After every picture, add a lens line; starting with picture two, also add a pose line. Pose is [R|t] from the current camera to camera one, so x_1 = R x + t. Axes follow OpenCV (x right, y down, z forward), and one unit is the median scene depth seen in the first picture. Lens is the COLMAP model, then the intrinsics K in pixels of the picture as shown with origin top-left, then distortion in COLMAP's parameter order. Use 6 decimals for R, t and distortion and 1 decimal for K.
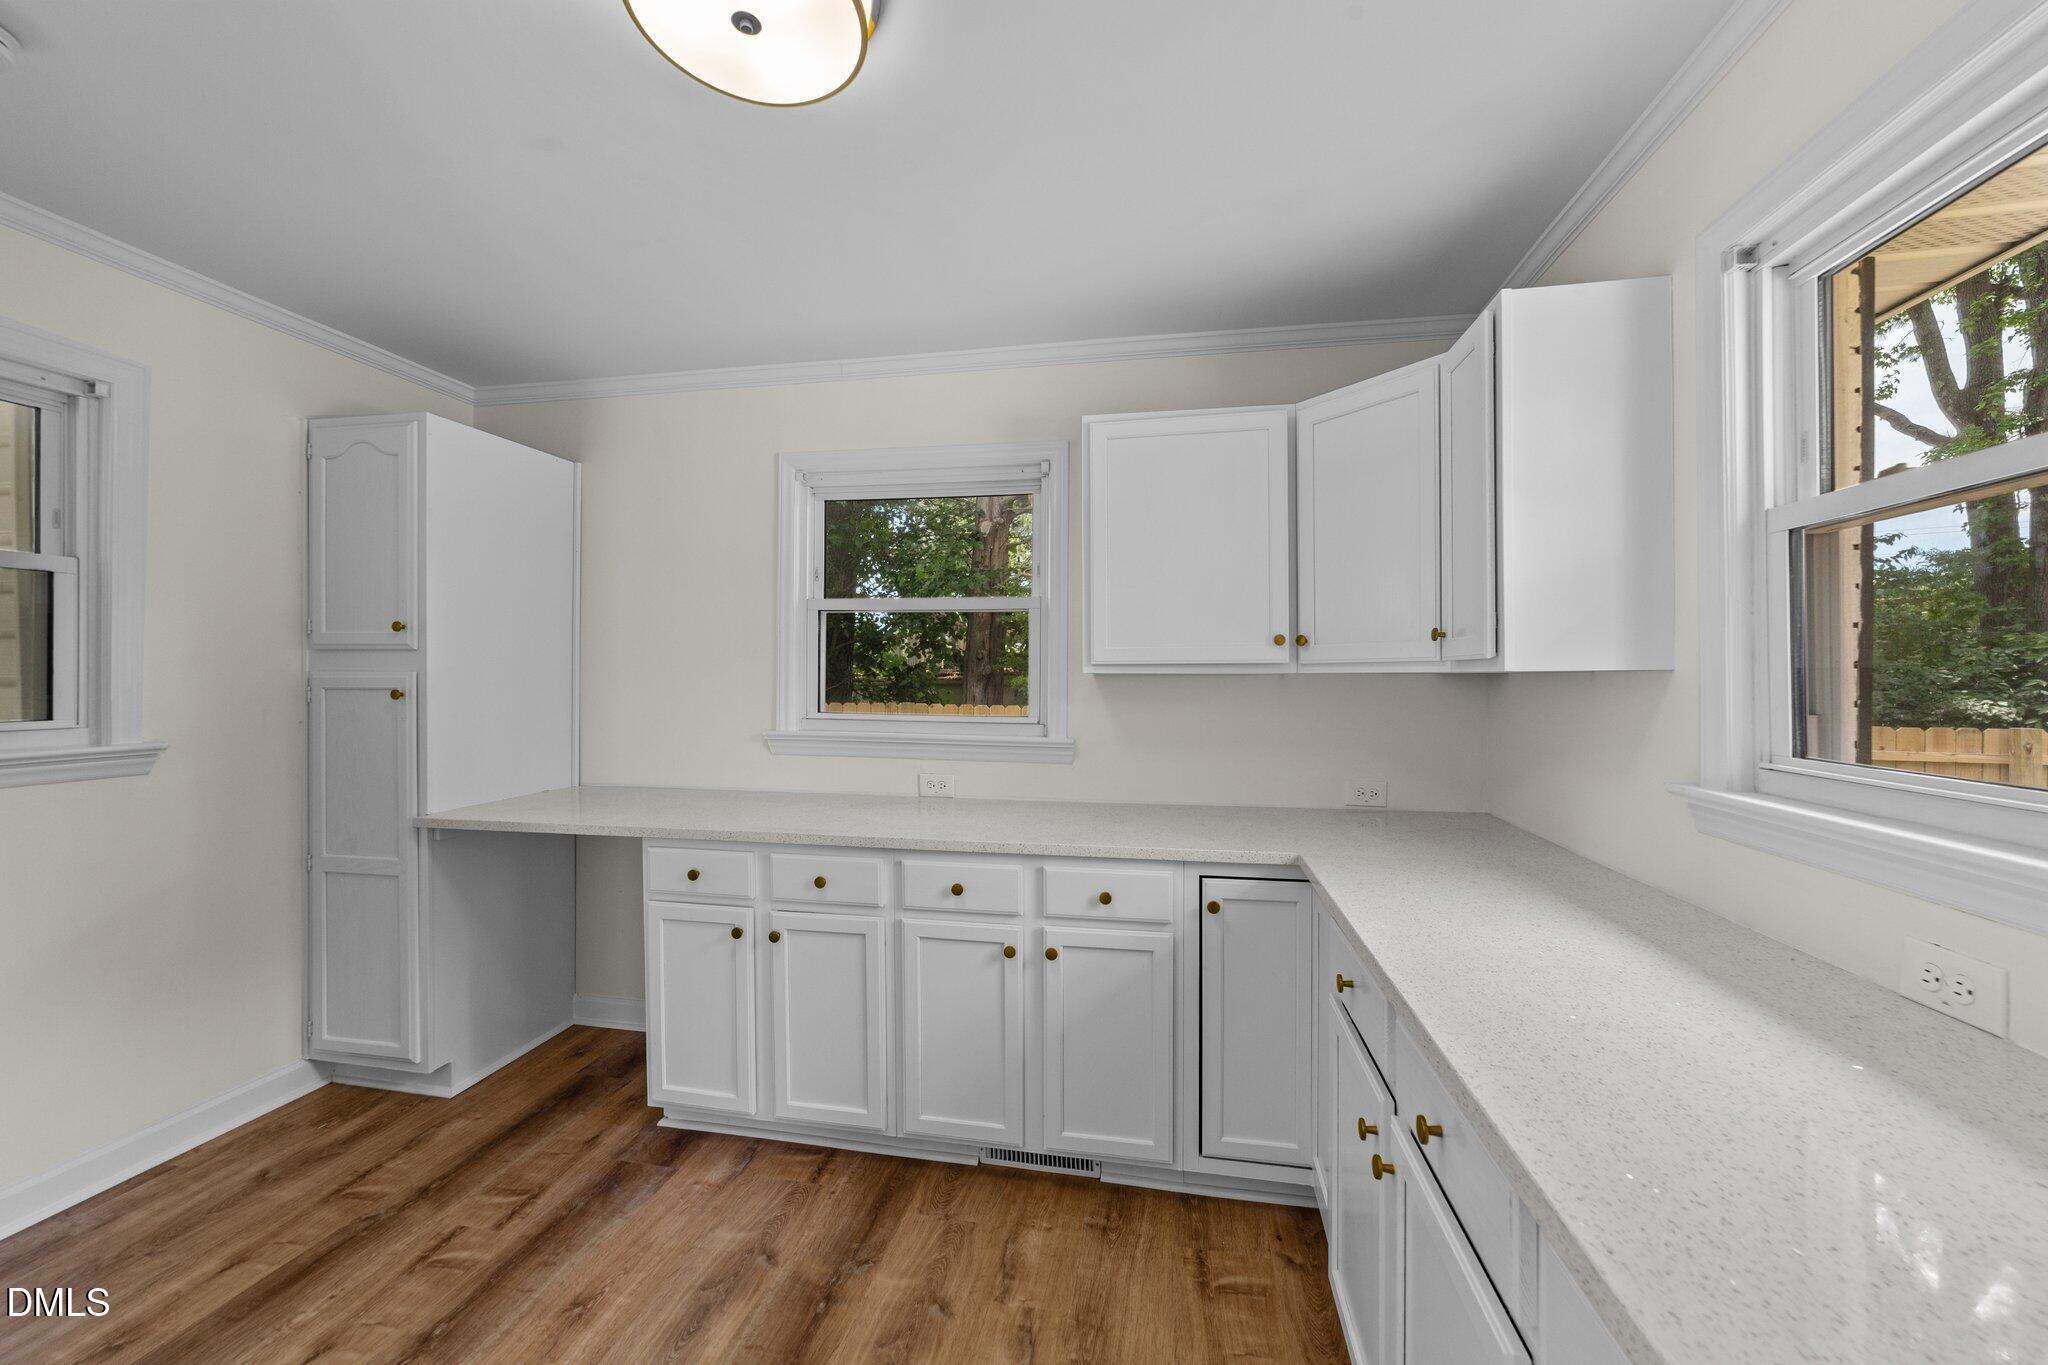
lens RADIAL K [[791.9, 0, 1037.2], [0, 791.9, 674.9], [0, 0, 1]] dist [-0.000371, 0.000170]
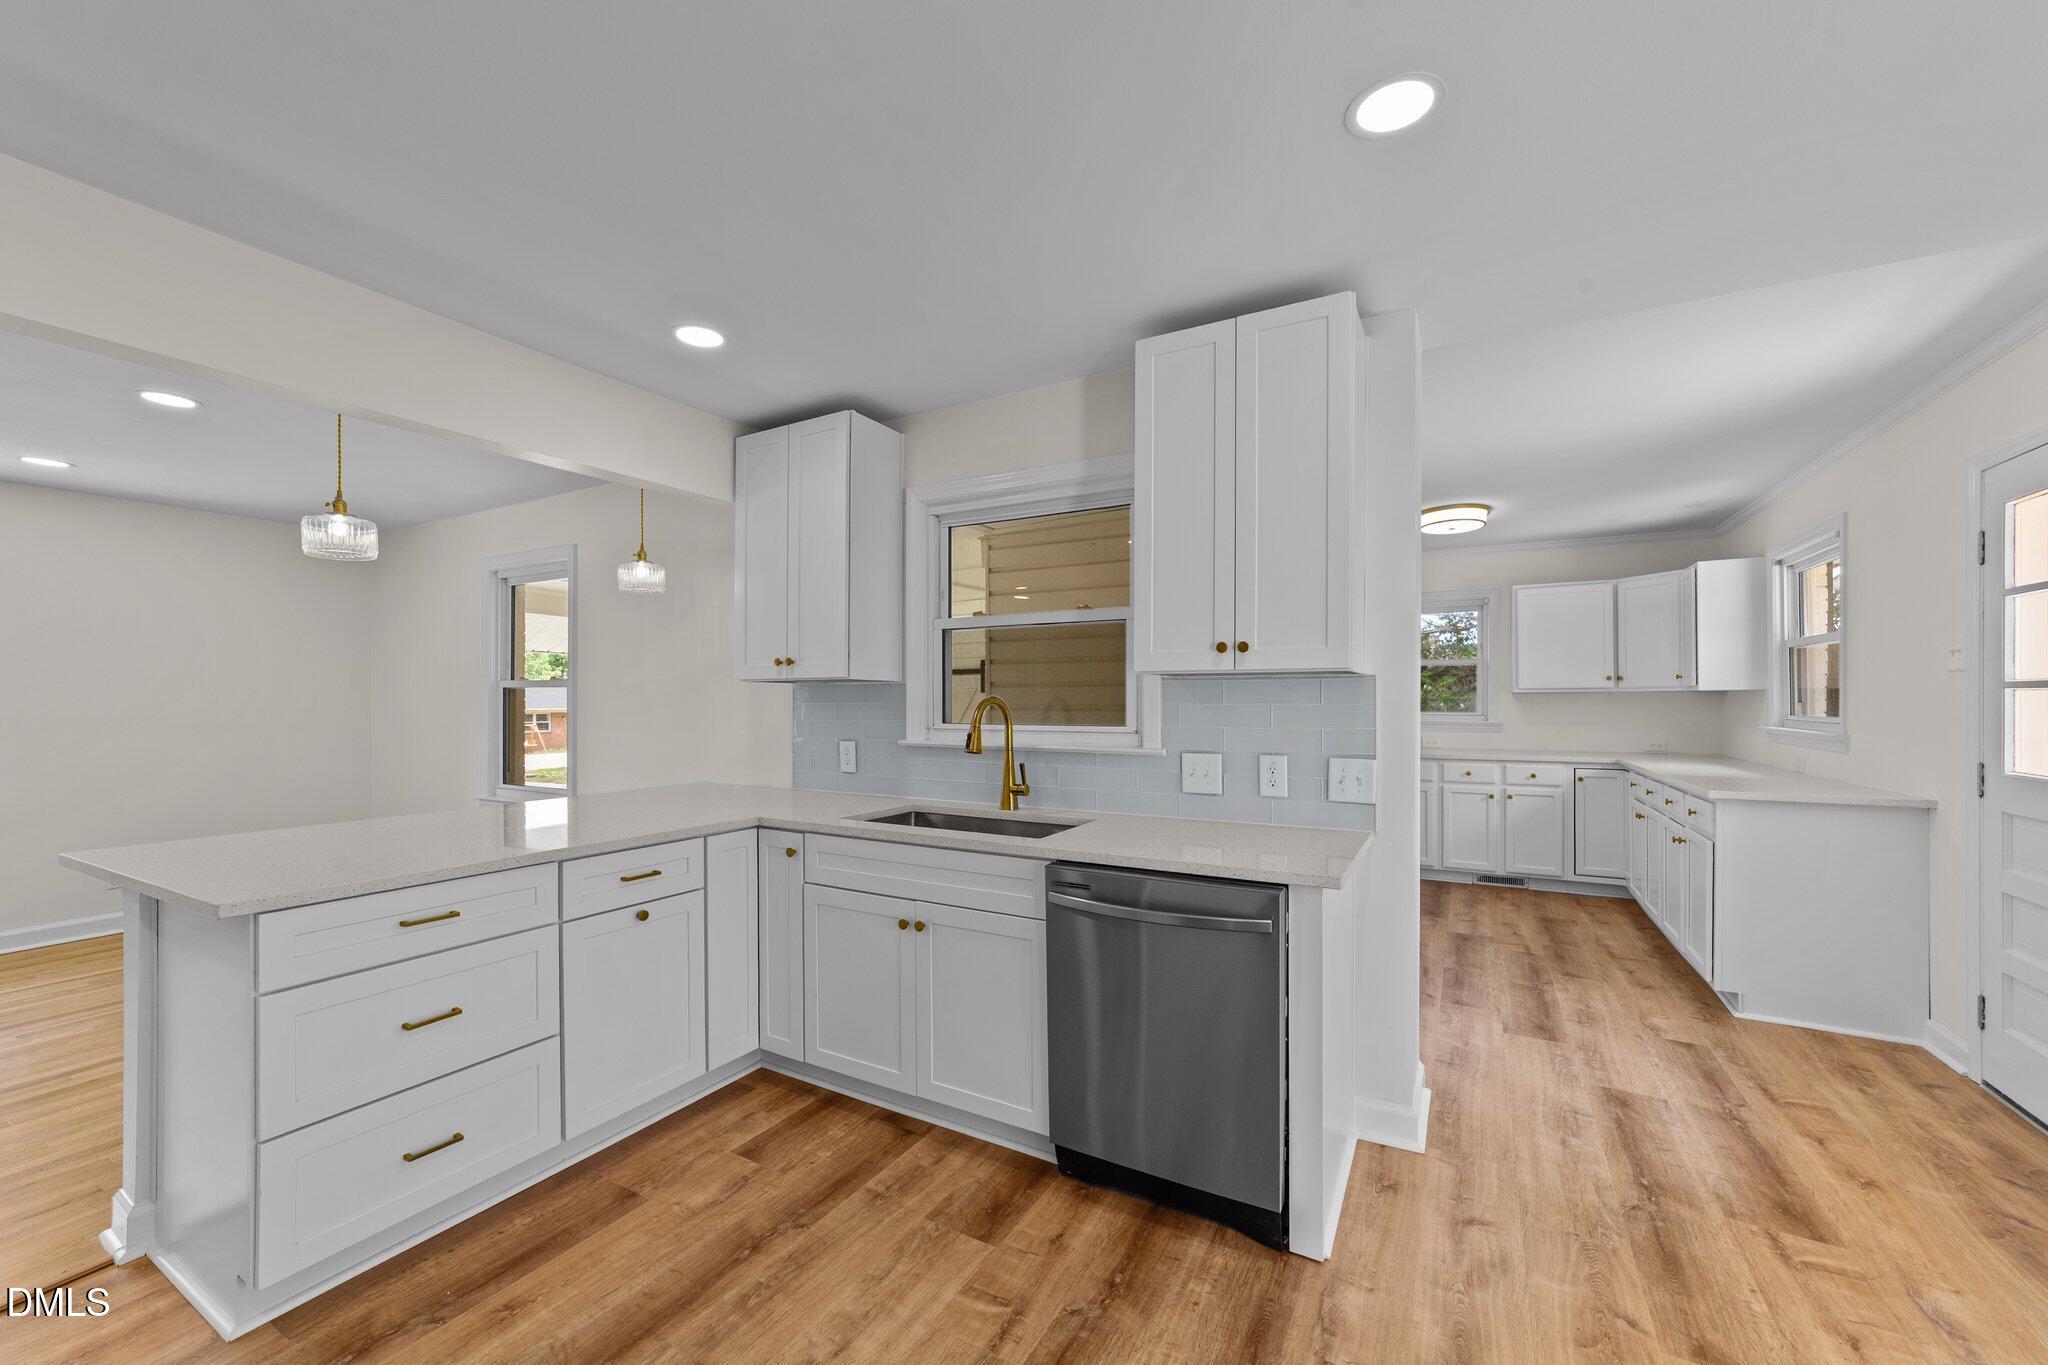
lens RADIAL K [[788.1, 0, 1044.4], [0, 788.1, 707.1], [0, 0, 1]] dist [-0.000092, 0.000523]
pose [[0.950527, -0.003939, -0.310616, -0.647180], [0.007597, 0.999915, 0.010567, 0.007137], [0.310548, -0.012404, 0.950477, -2.015018]]
